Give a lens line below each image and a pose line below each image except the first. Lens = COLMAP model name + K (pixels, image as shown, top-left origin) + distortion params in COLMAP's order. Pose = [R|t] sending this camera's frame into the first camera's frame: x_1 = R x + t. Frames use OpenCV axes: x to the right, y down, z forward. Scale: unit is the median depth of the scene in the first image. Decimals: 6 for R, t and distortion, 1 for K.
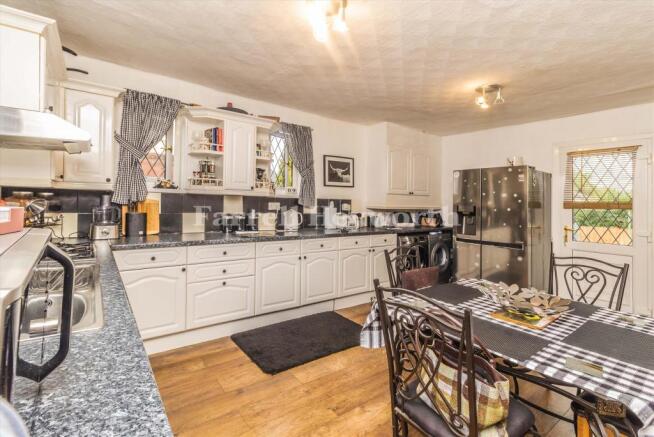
lens RADIAL K [[304.6, 0, 306.8], [0, 304.6, 196.6], [0, 0, 1]] dist [0.000459, 0.000107]
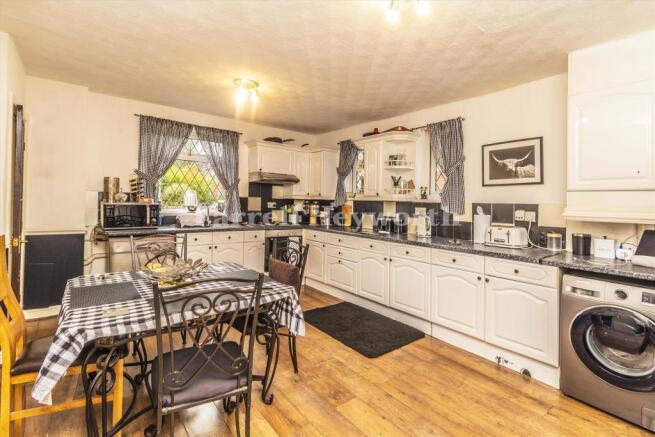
lens RADIAL K [[305.0, 0, 312.7], [0, 305.0, 203.2], [0, 0, 1]] dist [0.000459, 0.000107]
pose [[0.031717, -0.022041, -0.999254, 0.811126], [-0.012870, 0.999665, -0.022459, 0.029942], [0.999414, 0.013573, 0.031423, 0.568804]]
